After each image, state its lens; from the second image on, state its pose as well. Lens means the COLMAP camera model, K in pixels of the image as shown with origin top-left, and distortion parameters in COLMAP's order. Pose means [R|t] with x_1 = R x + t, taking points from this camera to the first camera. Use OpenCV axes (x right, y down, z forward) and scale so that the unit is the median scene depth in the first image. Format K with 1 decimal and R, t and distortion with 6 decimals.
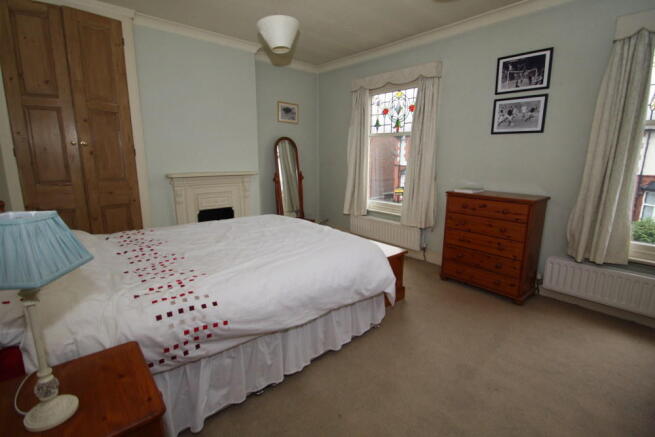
lens RADIAL K [[310.9, 0, 327.5], [0, 310.9, 218.5], [0, 0, 1]] dist [0.001333, 0.000159]
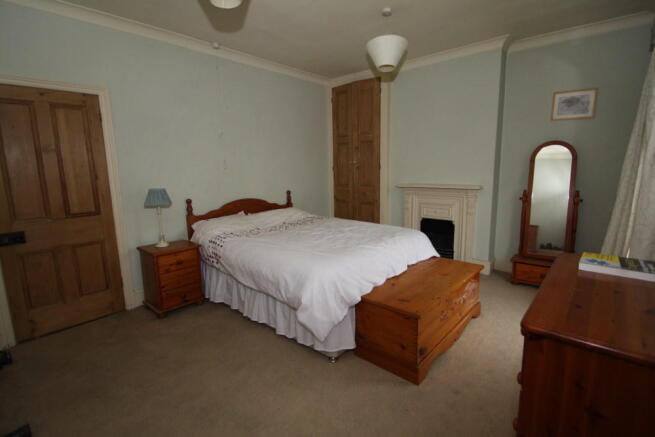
lens RADIAL K [[317.5, 0, 327.5], [0, 317.5, 218.5], [0, 0, 1]] dist [-0.000751, -0.000125]
pose [[0.131662, 0.160021, -0.978294, 0.772138], [-0.168362, 0.976157, 0.137013, -0.145658], [0.976893, 0.146668, 0.155464, 0.587881]]
